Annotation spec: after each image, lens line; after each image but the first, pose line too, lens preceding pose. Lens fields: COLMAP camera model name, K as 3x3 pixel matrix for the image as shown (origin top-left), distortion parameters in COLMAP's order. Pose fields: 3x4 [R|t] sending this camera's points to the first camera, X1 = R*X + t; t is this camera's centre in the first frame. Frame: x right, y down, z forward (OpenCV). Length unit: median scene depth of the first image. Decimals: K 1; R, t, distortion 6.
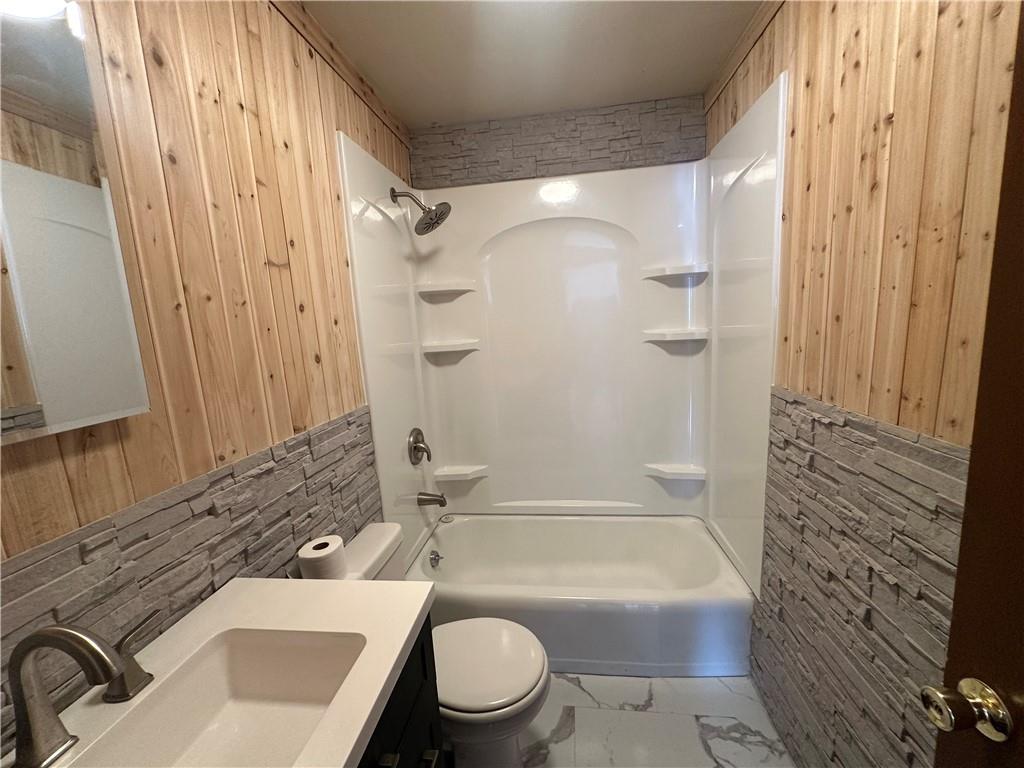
lens RADIAL K [[409.1, 0, 511.8], [0, 409.1, 386.5], [0, 0, 1]] dist [-0.005283, 0.001008]
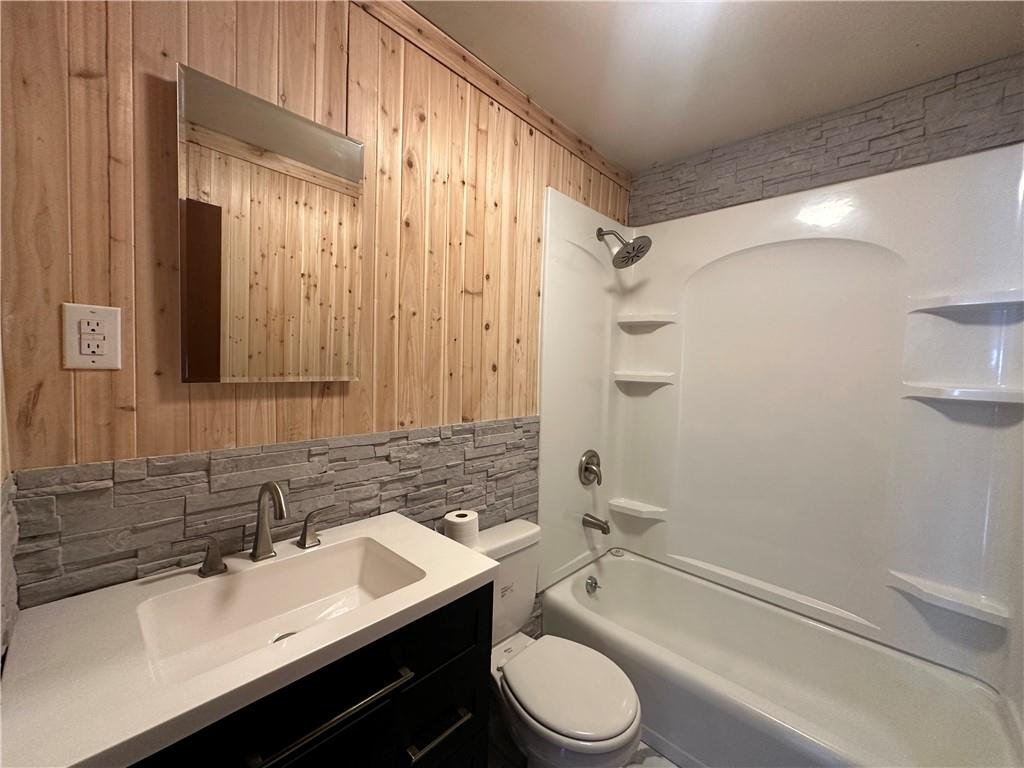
lens RADIAL K [[409.1, 0, 510.7], [0, 409.1, 386.3], [0, 0, 1]] dist [-0.005283, 0.001008]
pose [[0.805173, 0.114499, -0.581882, 0.266451], [-0.167926, 0.985046, -0.038535, 0.024093], [0.568768, 0.128741, 0.812360, 0.026013]]
